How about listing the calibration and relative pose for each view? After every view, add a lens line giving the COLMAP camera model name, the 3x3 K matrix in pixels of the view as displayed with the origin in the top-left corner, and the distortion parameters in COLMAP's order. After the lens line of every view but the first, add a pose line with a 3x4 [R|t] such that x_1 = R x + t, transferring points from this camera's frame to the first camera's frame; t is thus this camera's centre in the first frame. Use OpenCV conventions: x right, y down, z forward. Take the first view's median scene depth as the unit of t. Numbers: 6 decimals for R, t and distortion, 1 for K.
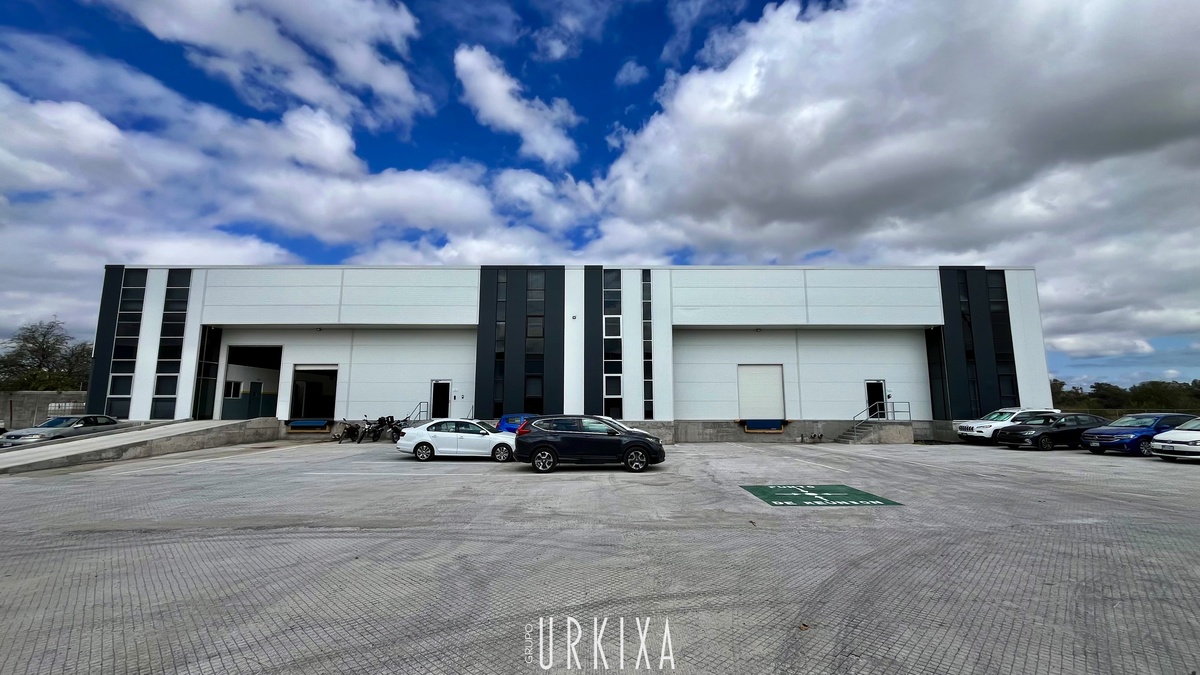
lens RADIAL K [[483.7, 0, 604.0], [0, 483.7, 340.4], [0, 0, 1]] dist [-0.007412, 0.000549]
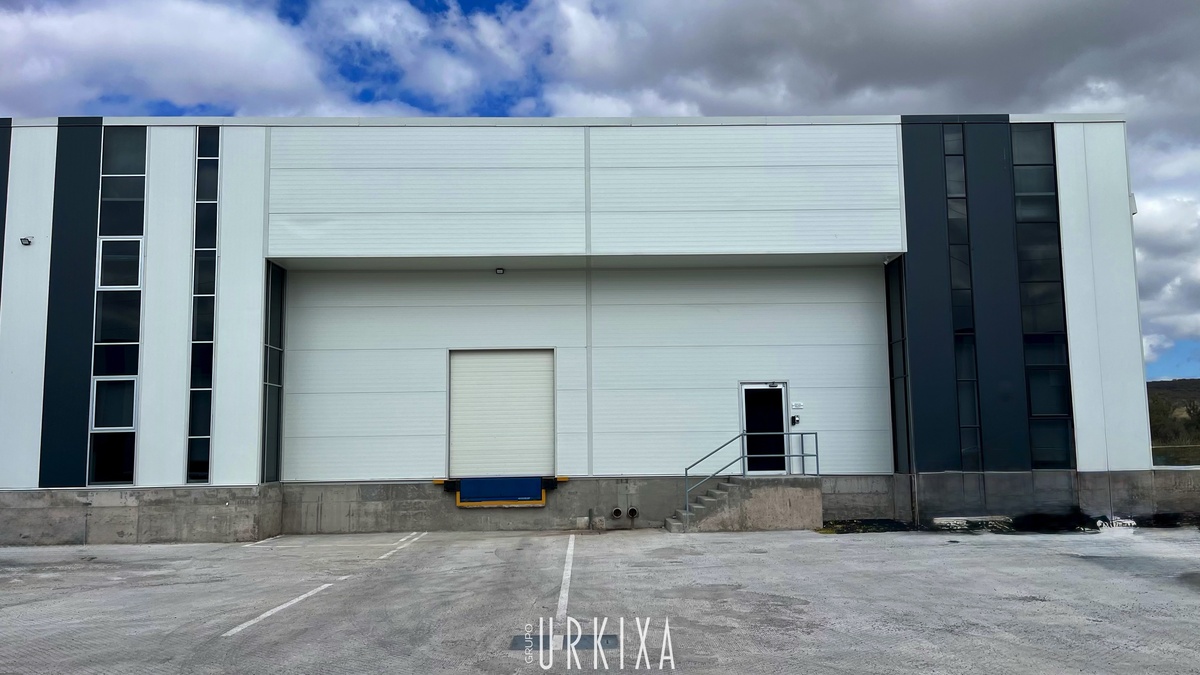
lens RADIAL K [[903.6, 0, 599.4], [0, 903.6, 344.2], [0, 0, 1]] dist [0.027679, -0.010188]
pose [[0.999552, -0.011273, 0.027727, 0.402420], [0.010561, 0.999614, 0.025690, 0.025313], [-0.028006, -0.025386, 0.999285, 0.195292]]
